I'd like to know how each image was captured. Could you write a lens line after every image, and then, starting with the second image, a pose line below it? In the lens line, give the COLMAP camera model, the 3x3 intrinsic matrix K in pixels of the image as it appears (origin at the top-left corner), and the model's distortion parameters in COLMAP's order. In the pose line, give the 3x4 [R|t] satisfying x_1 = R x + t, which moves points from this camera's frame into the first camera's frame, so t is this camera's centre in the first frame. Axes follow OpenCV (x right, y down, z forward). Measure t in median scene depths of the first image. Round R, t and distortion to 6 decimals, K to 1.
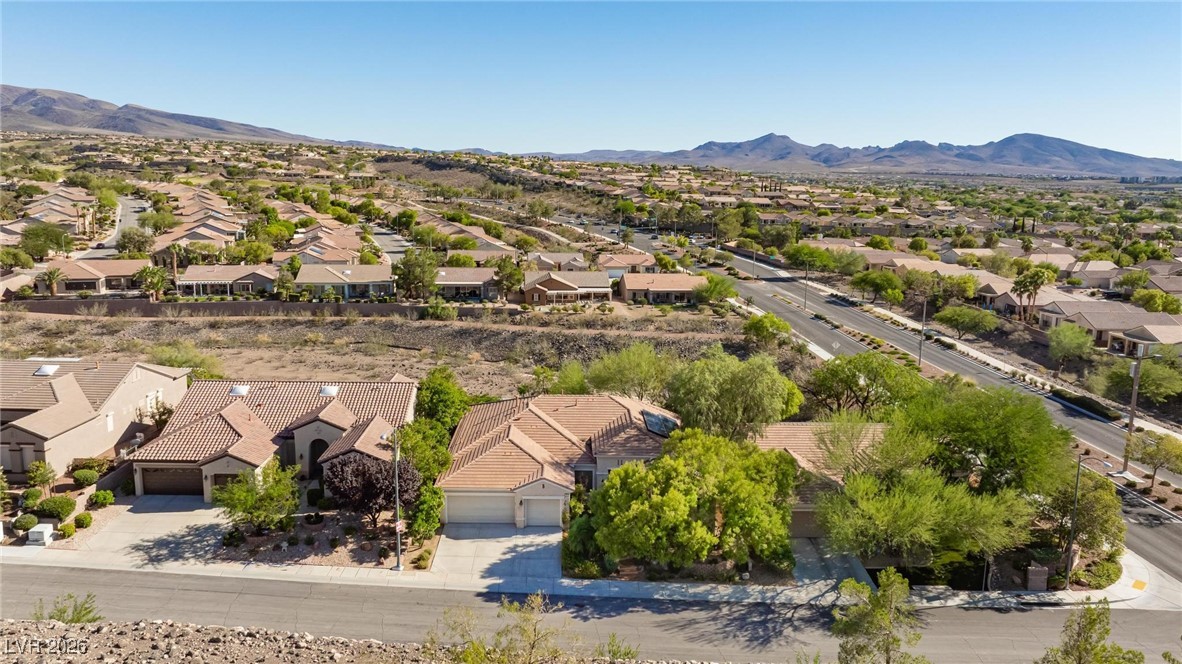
lens RADIAL K [[869.3, 0, 591.0], [0, 869.3, 332.0], [0, 0, 1]] dist [-0.052294, 0.055601]
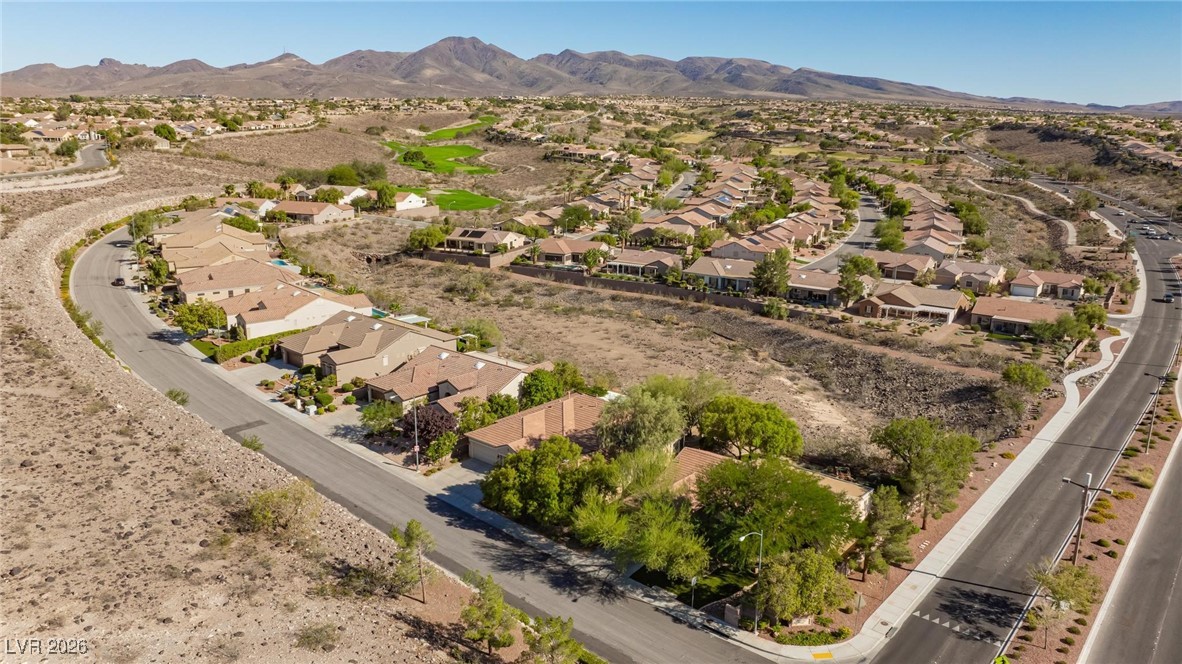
lens RADIAL K [[869.3, 0, 591.0], [0, 869.3, 332.0], [0, 0, 1]] dist [-0.052294, 0.055601]
pose [[0.729776, 0.155981, -0.665656, 0.426688], [-0.117676, 0.987754, 0.102446, -0.085654], [0.673483, 0.003569, 0.739194, -0.030572]]
